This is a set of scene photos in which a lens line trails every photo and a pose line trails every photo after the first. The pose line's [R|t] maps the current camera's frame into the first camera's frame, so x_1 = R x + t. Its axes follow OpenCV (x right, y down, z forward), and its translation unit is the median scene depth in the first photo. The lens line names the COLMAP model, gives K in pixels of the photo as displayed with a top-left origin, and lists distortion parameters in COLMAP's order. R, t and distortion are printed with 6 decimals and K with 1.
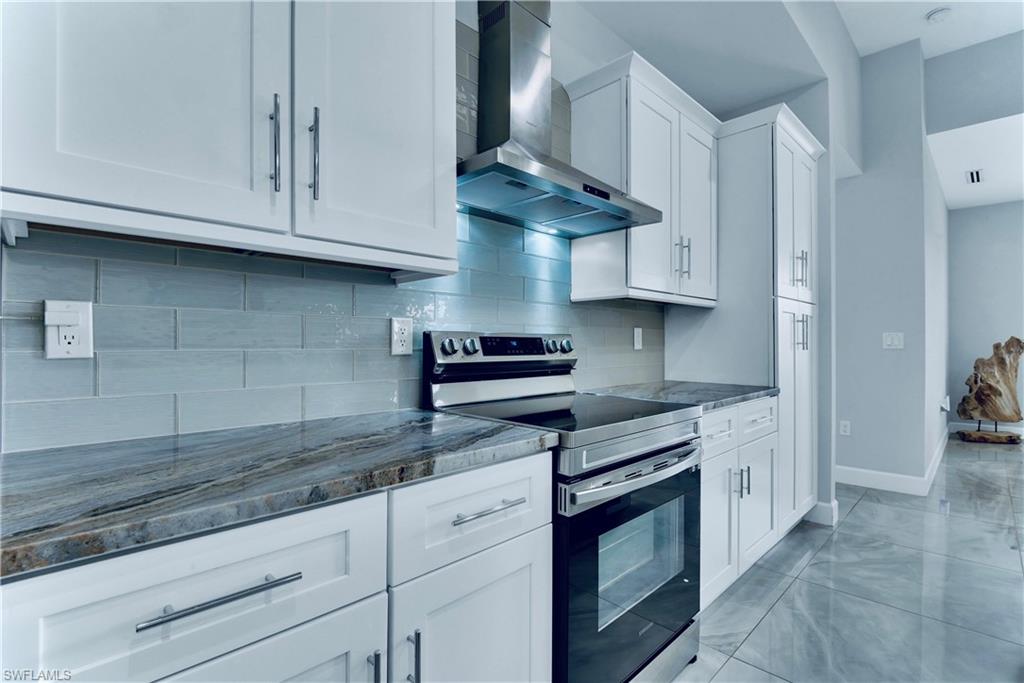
lens RADIAL K [[471.5, 0, 512.0], [0, 471.5, 341.5], [0, 0, 1]] dist [-0.003164, -0.009694]
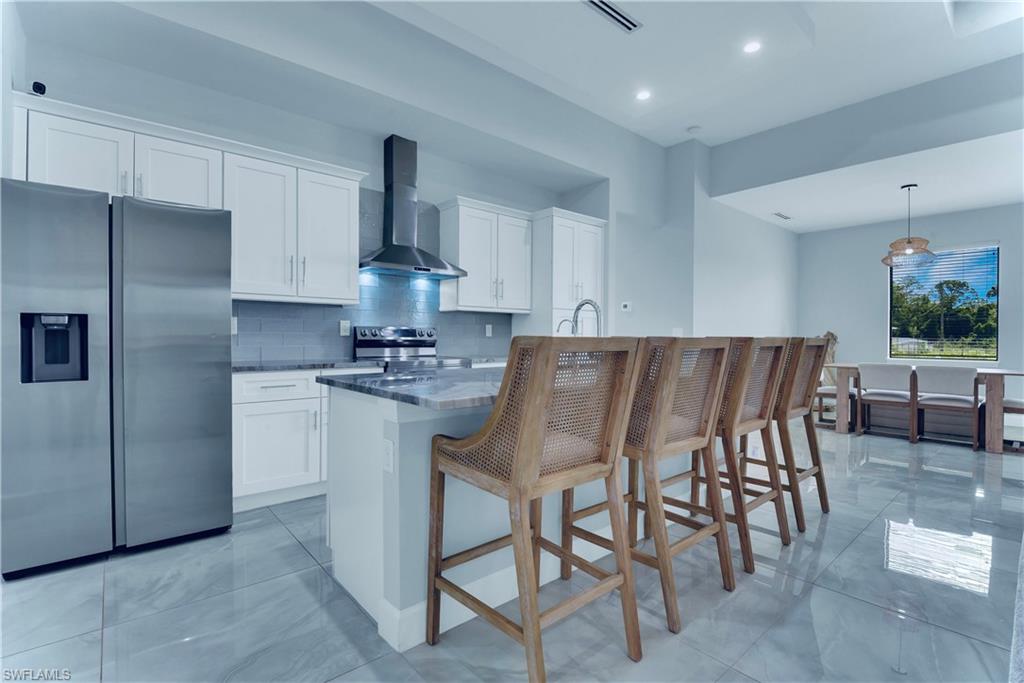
lens RADIAL K [[471.5, 0, 512.0], [0, 471.5, 341.5], [0, 0, 1]] dist [-0.003164, -0.009694]
pose [[0.997860, 0.009241, -0.064723, 0.625349], [-0.008030, 0.999788, 0.018953, 0.003165], [0.064885, -0.018392, 0.997723, -1.096166]]
